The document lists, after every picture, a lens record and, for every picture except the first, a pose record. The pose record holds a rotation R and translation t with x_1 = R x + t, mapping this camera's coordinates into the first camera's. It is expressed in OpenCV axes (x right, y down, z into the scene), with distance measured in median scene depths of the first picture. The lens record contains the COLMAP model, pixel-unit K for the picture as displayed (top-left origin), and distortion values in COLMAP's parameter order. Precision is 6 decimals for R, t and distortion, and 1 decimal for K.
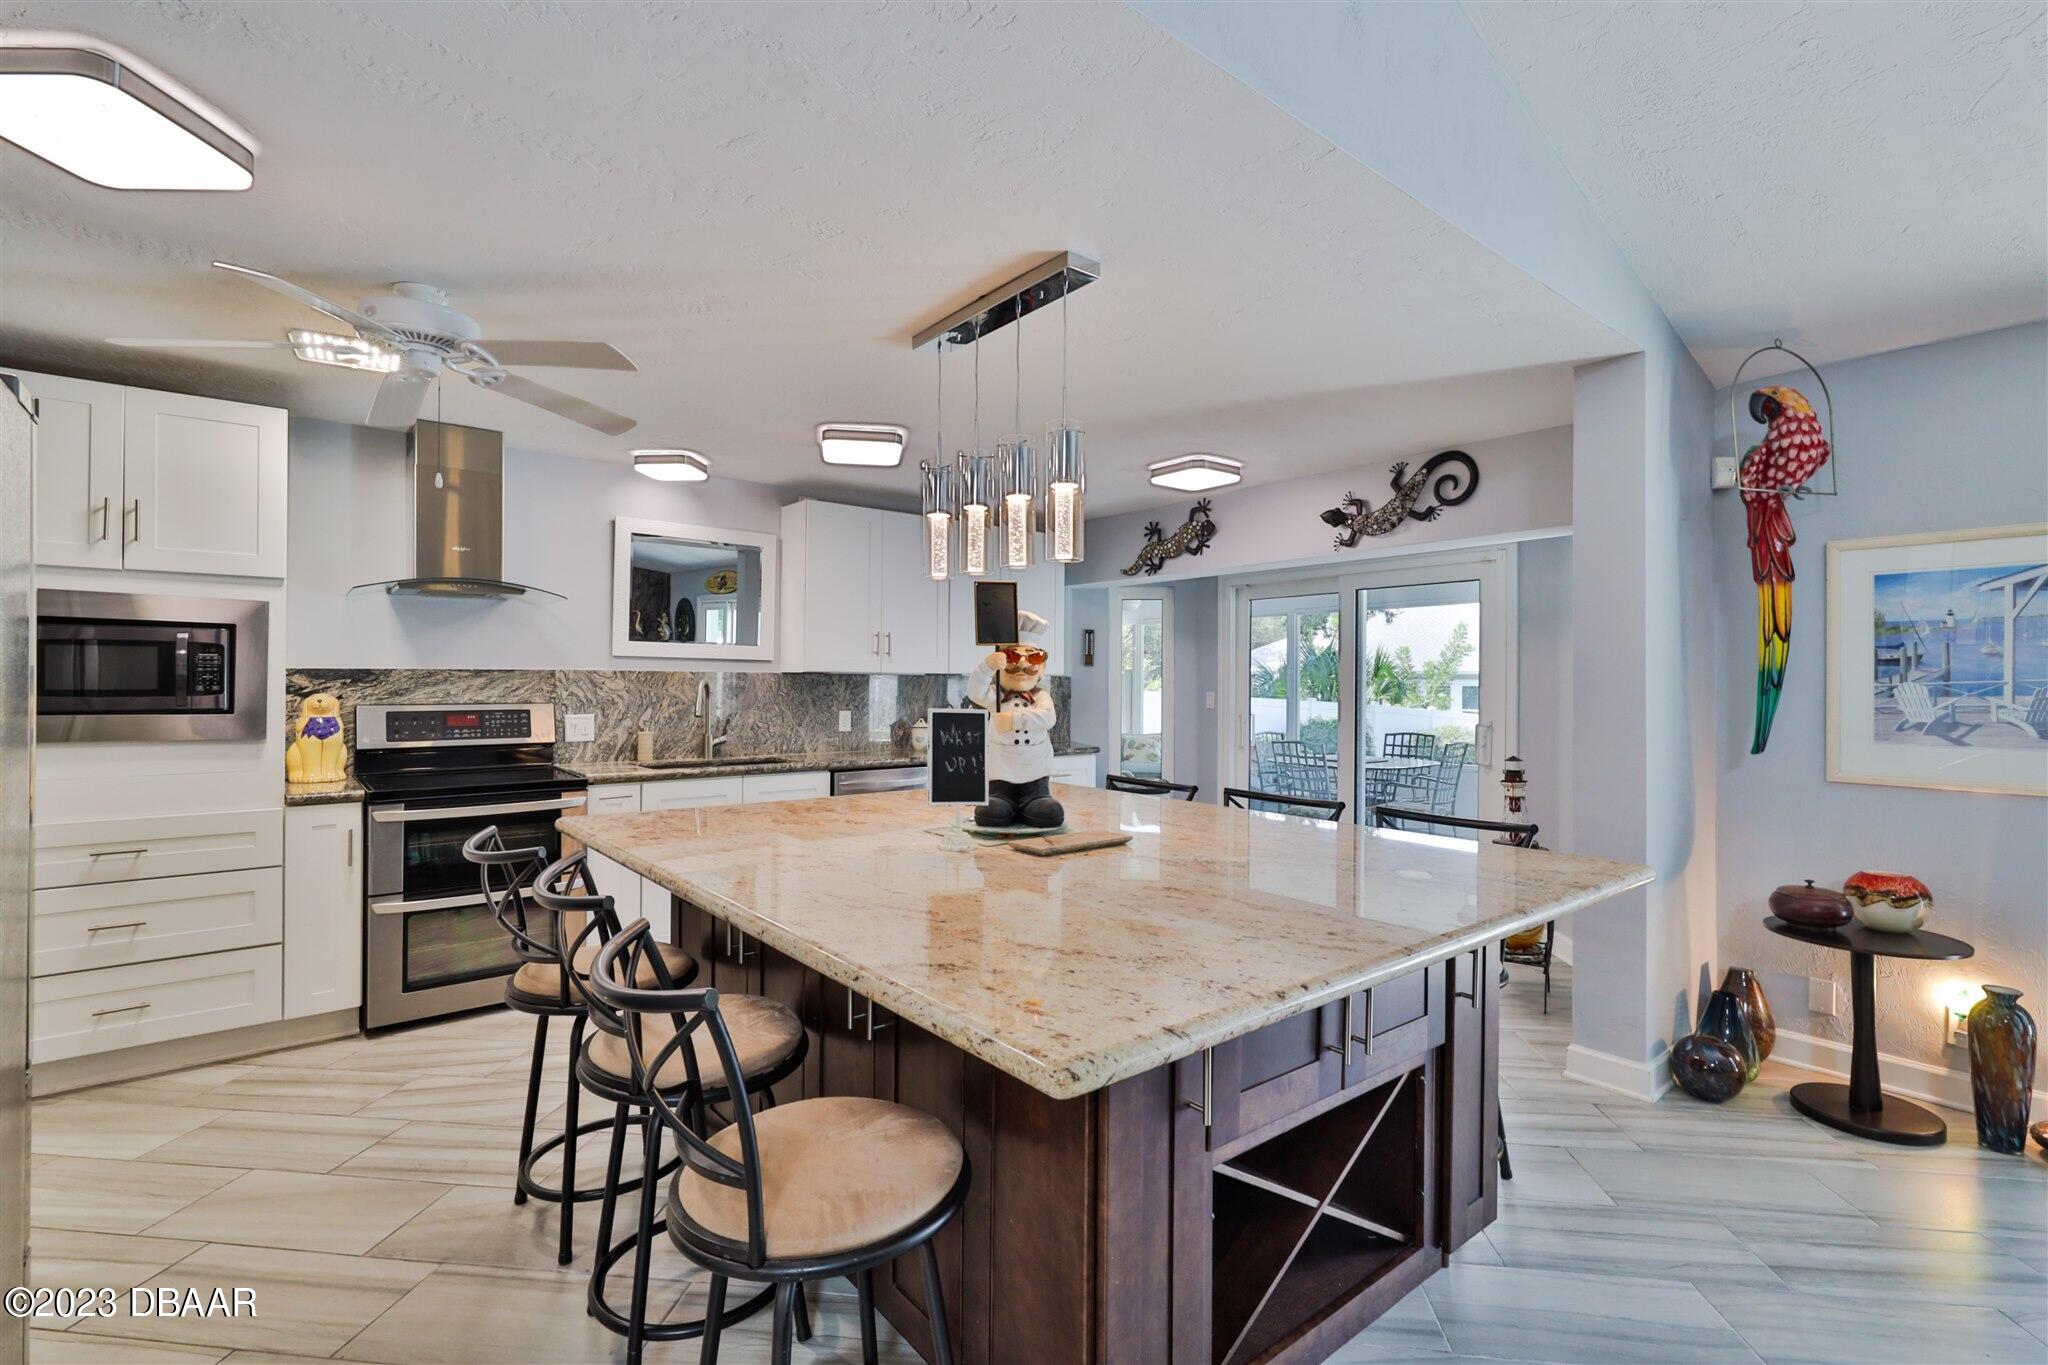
lens RADIAL K [[918.9, 0, 1033.8], [0, 918.9, 678.0], [0, 0, 1]] dist [-0.002569, -0.000152]
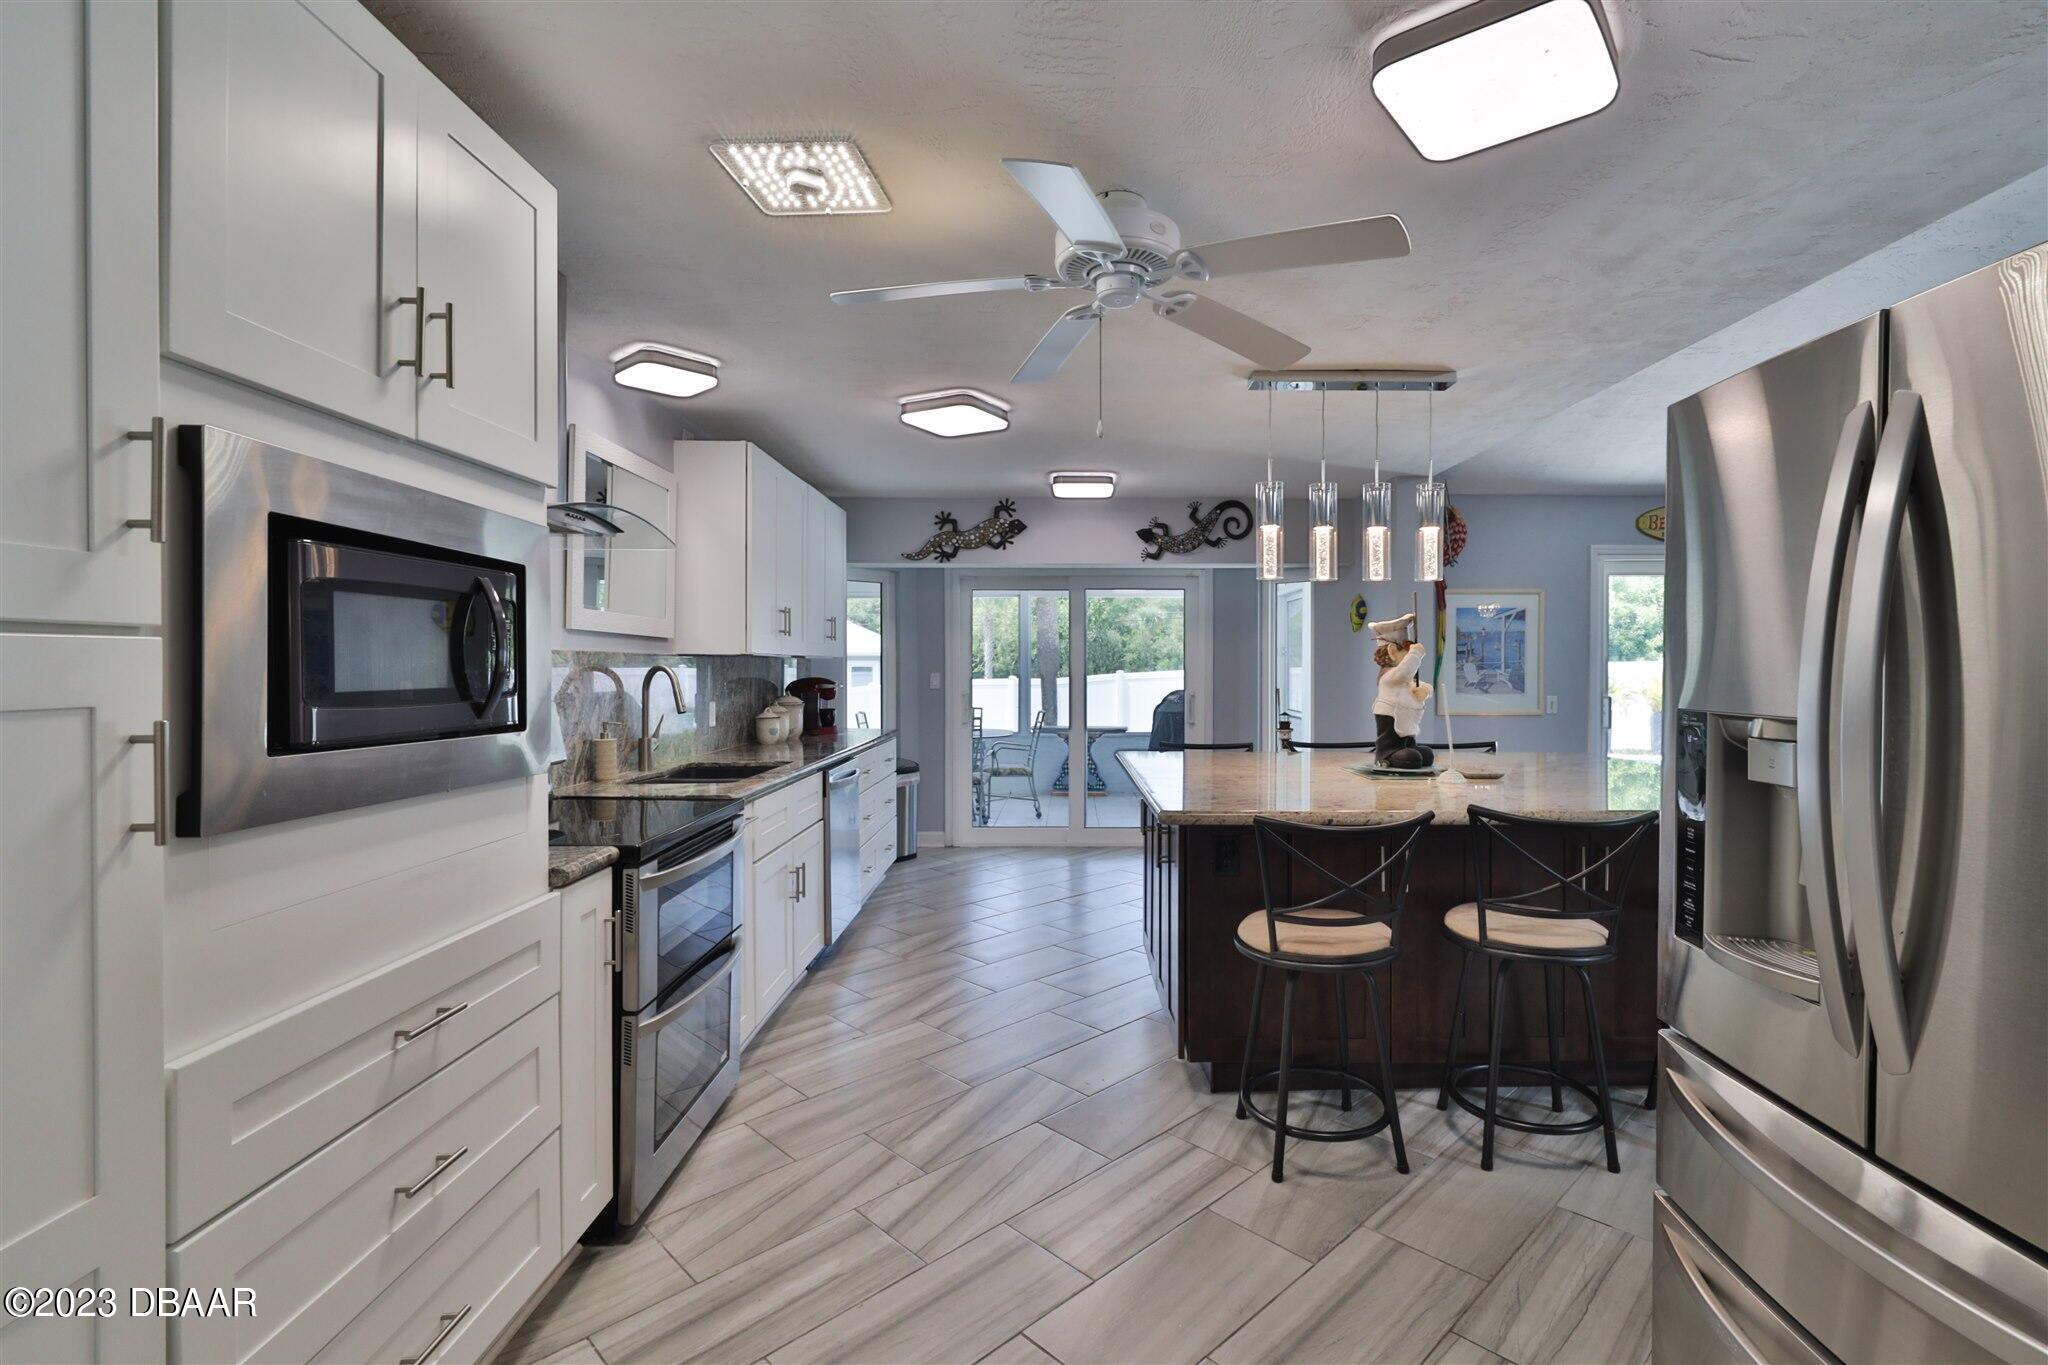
lens RADIAL K [[918.9, 0, 1068.4], [0, 918.9, 678.9], [0, 0, 1]] dist [-0.002569, -0.000152]
pose [[0.623685, -0.017238, 0.781486, -0.764236], [-0.001338, 0.999732, 0.023120, -0.003469], [-0.781675, -0.015465, 0.623495, 0.285984]]
